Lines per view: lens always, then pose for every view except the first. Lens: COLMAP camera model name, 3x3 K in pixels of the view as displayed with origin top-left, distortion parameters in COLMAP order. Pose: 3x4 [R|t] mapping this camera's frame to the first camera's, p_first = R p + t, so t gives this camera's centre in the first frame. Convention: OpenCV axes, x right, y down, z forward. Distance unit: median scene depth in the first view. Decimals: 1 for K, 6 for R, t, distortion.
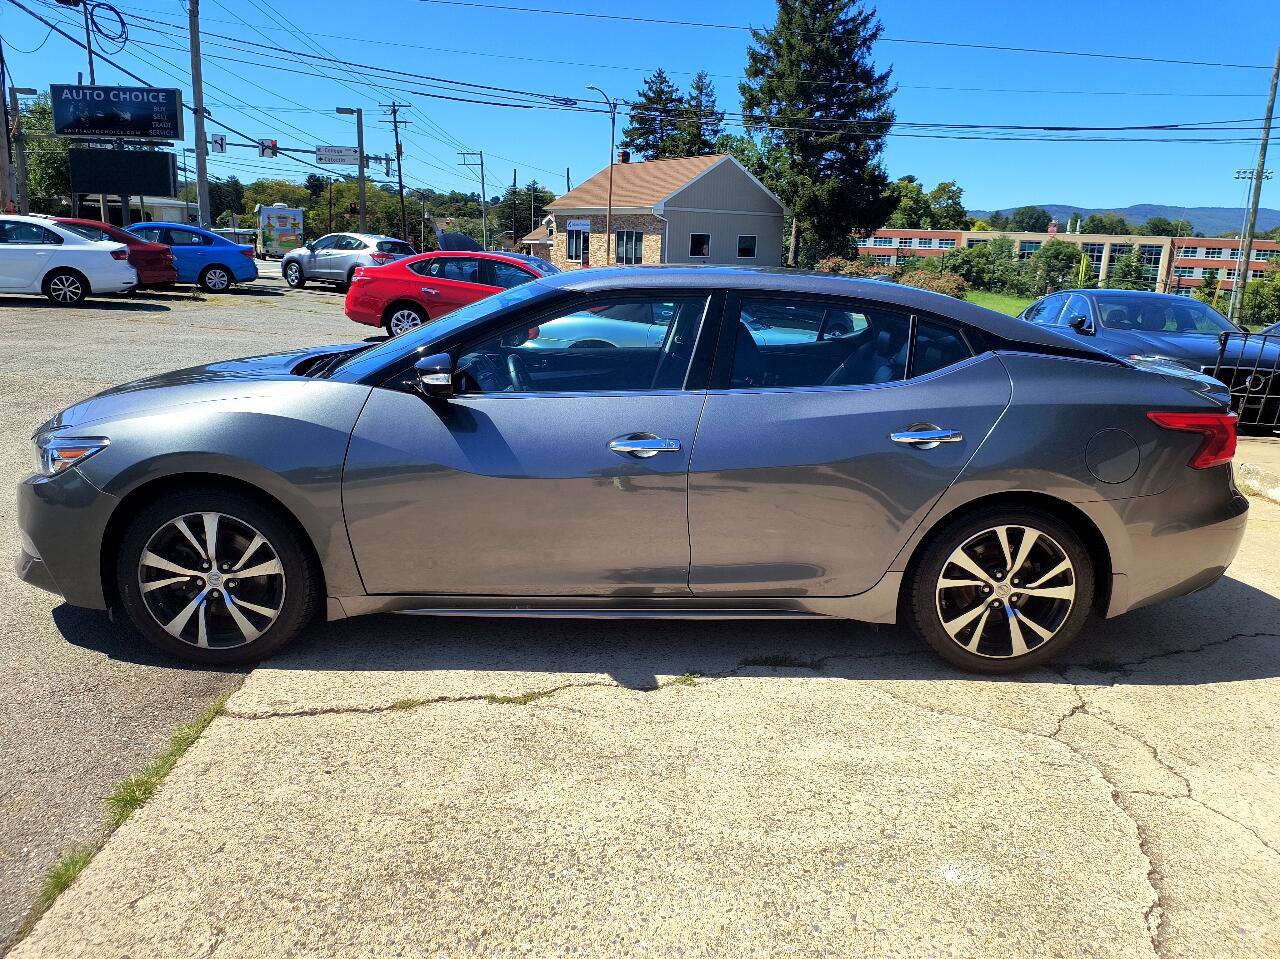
lens RADIAL K [[938.9, 0, 647.2], [0, 938.9, 471.8], [0, 0, 1]] dist [0.027371, -0.065624]
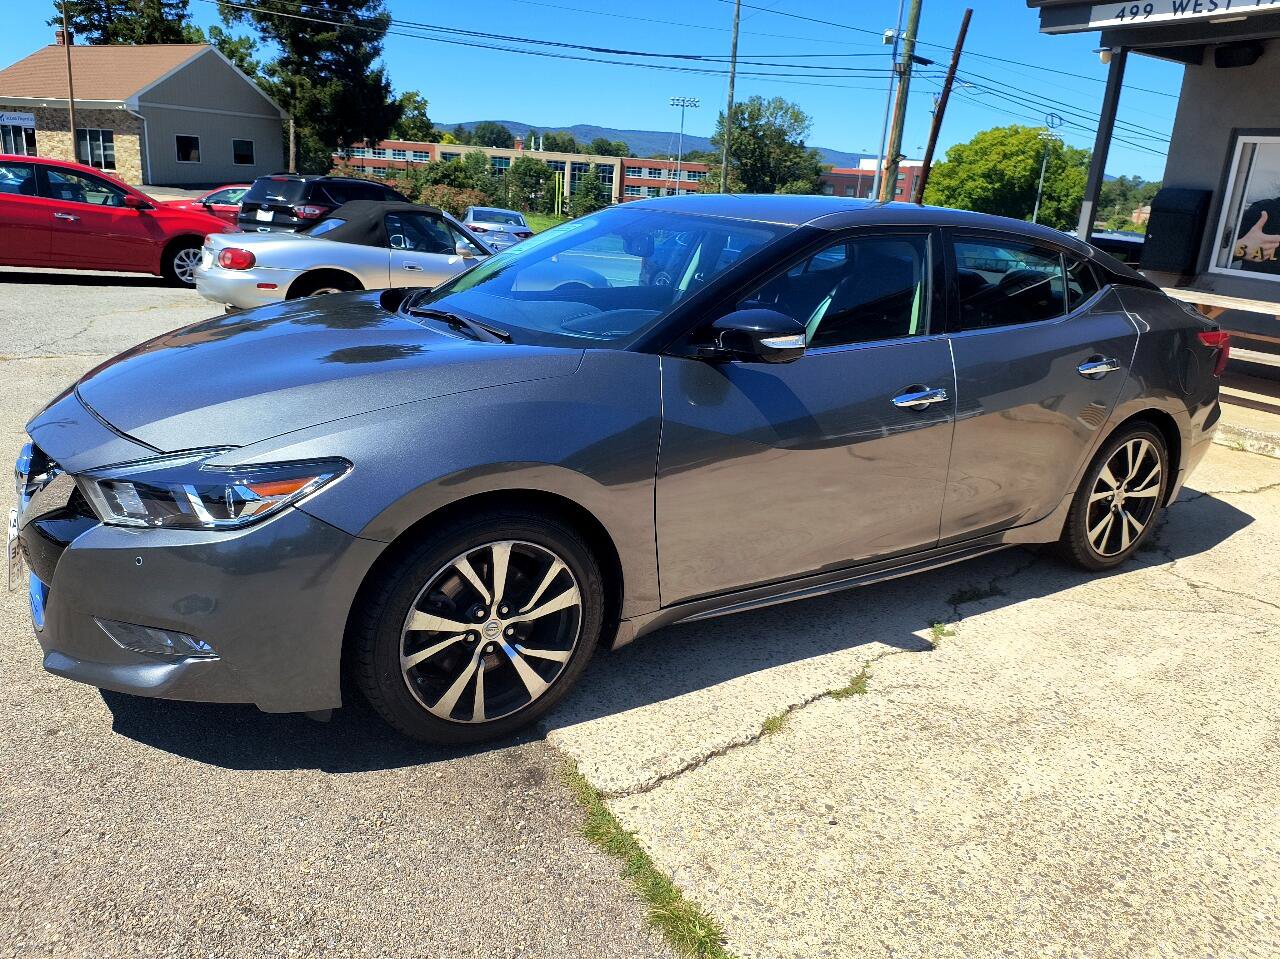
lens RADIAL K [[945.7, 0, 645.1], [0, 945.7, 474.1], [0, 0, 1]] dist [0.013450, -0.049698]
pose [[0.862179, -0.126325, 0.490600, -0.680373], [0.082622, 0.990509, 0.109847, -0.075077], [-0.499820, -0.054174, 0.864433, 0.295492]]
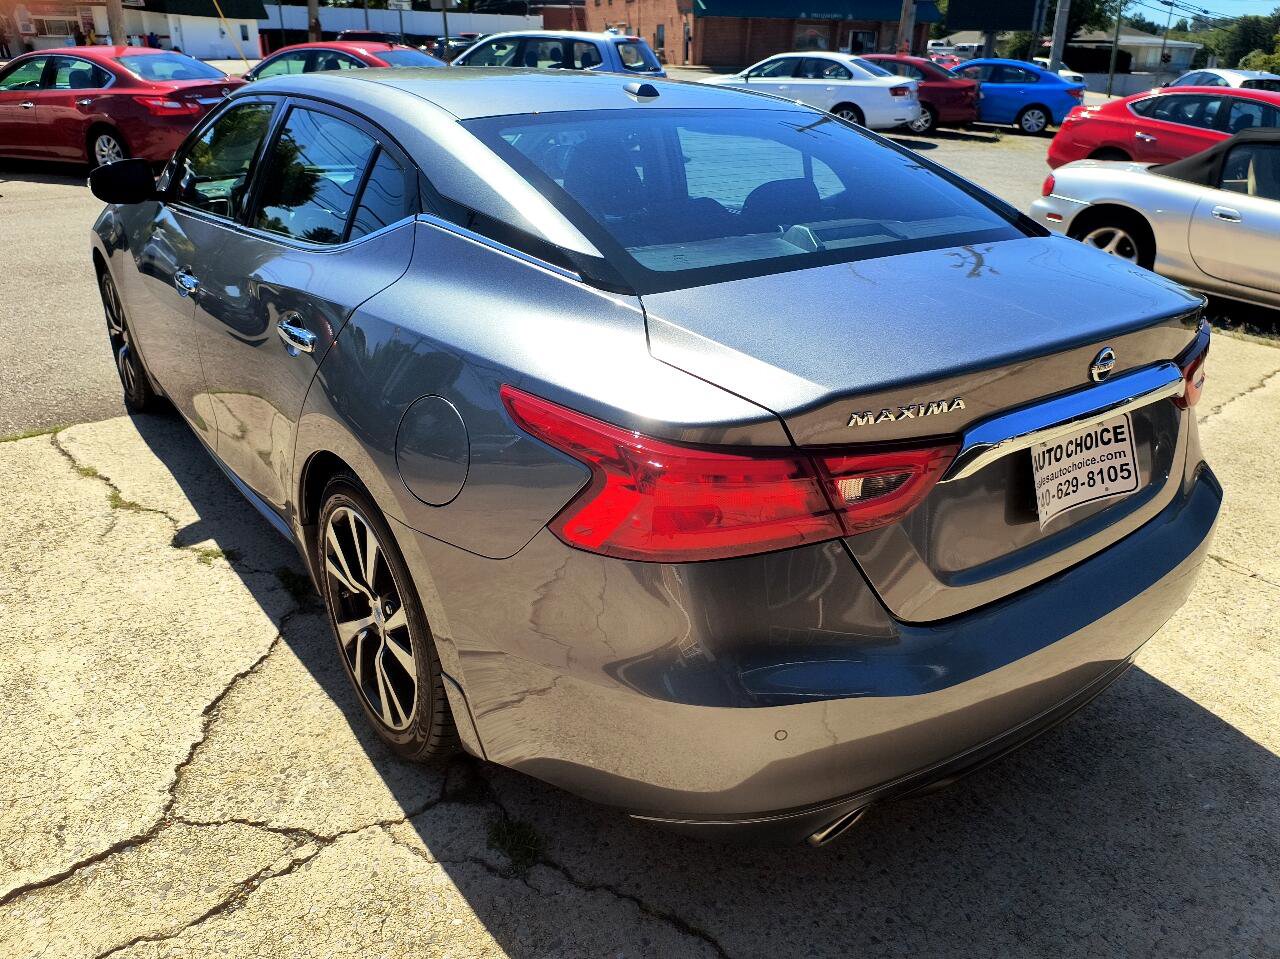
lens RADIAL K [[938.9, 0, 647.2], [0, 938.9, 471.8], [0, 0, 1]] dist [0.027371, -0.065624]
pose [[0.573767, 0.303919, -0.760542, 0.913005], [-0.187143, 0.952685, 0.239517, -0.140489], [0.797351, 0.004903, 0.603496, 0.772626]]
